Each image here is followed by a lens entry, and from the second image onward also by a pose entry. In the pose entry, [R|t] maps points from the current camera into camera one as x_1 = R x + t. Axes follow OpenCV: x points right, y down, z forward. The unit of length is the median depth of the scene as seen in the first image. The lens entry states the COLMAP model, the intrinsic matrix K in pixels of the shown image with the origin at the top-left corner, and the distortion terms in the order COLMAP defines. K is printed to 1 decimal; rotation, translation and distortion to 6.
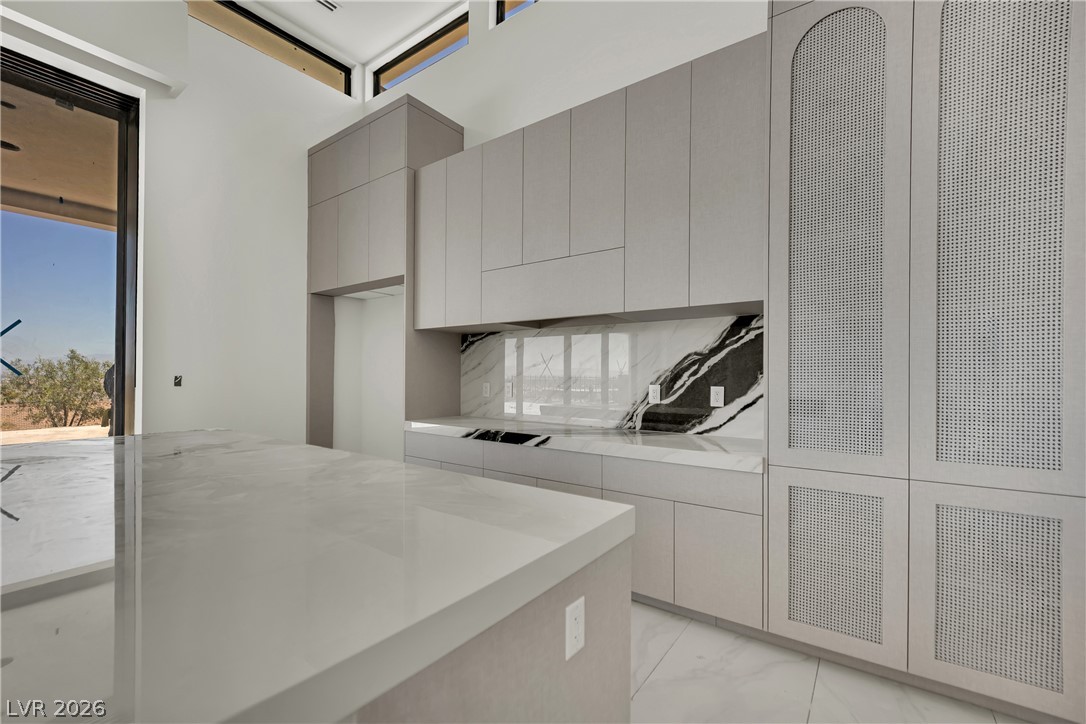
lens RADIAL K [[454.6, 0, 541.4], [0, 454.6, 383.5], [0, 0, 1]] dist [0.003893, -0.000328]
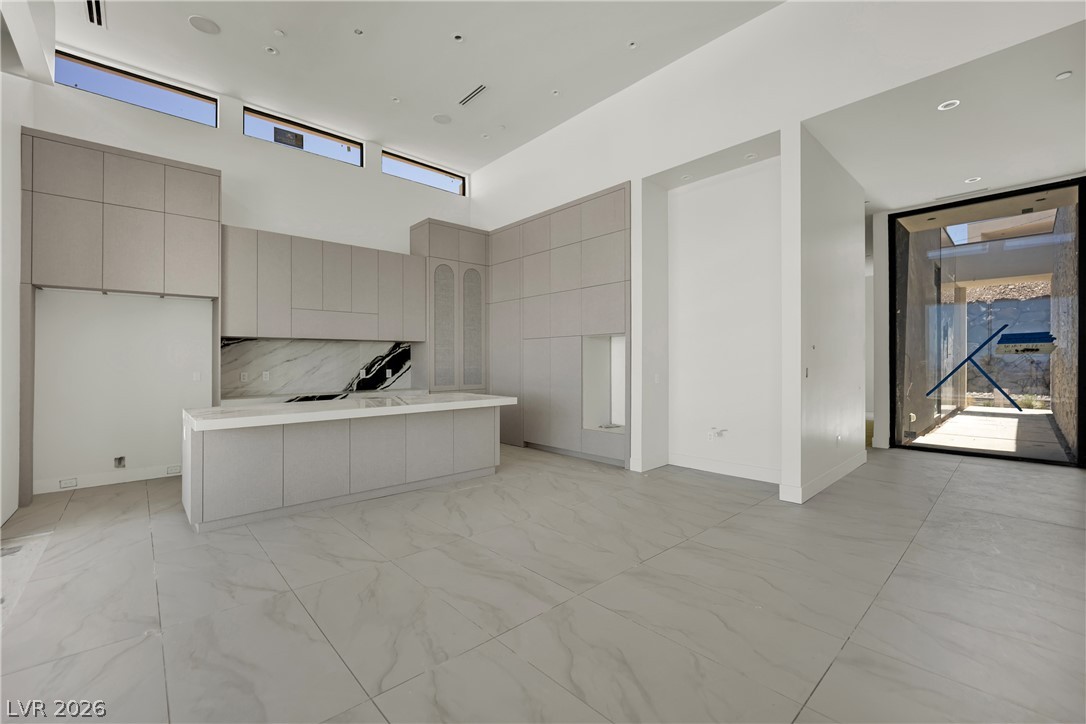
lens RADIAL K [[454.6, 0, 561.4], [0, 454.6, 360.3], [0, 0, 1]] dist [0.003893, -0.000328]
pose [[0.175942, -0.004373, 0.984391, -1.827571], [0.023902, 0.999714, 0.000170, -0.020775], [-0.984110, 0.023499, 0.175996, -0.375536]]
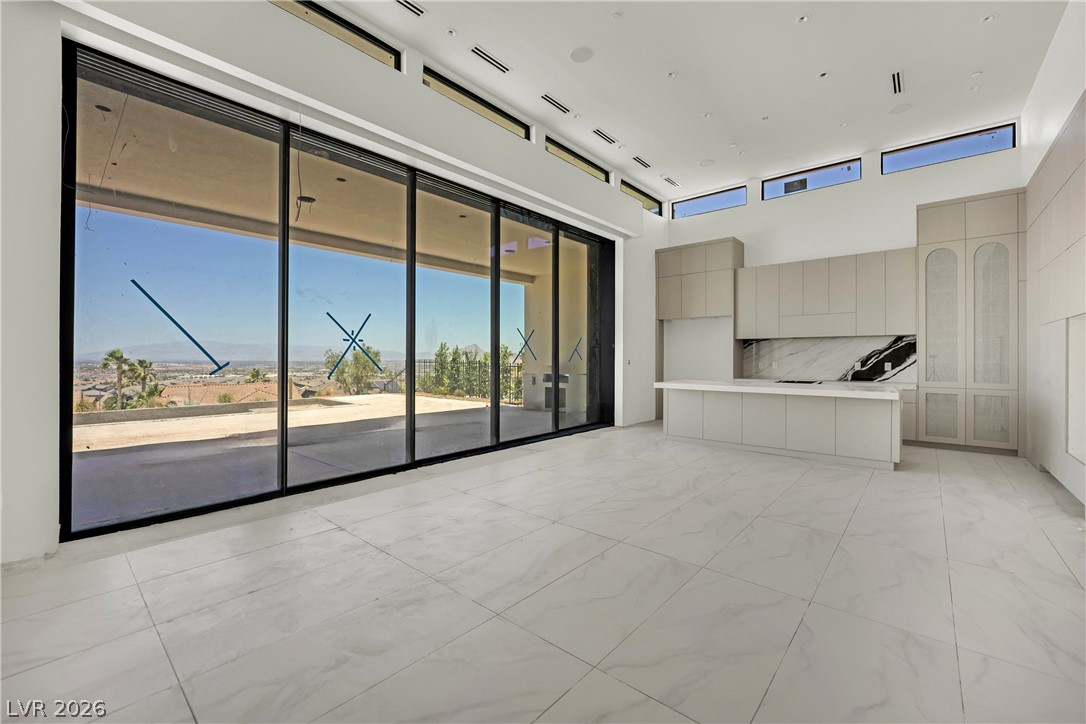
lens RADIAL K [[454.6, 0, 548.2], [0, 454.6, 364.0], [0, 0, 1]] dist [0.003893, -0.000328]
pose [[0.998500, -0.007915, -0.054184, -1.344820], [0.007999, 0.999967, 0.001335, -0.004973], [0.054171, -0.001767, 0.998530, -1.631783]]
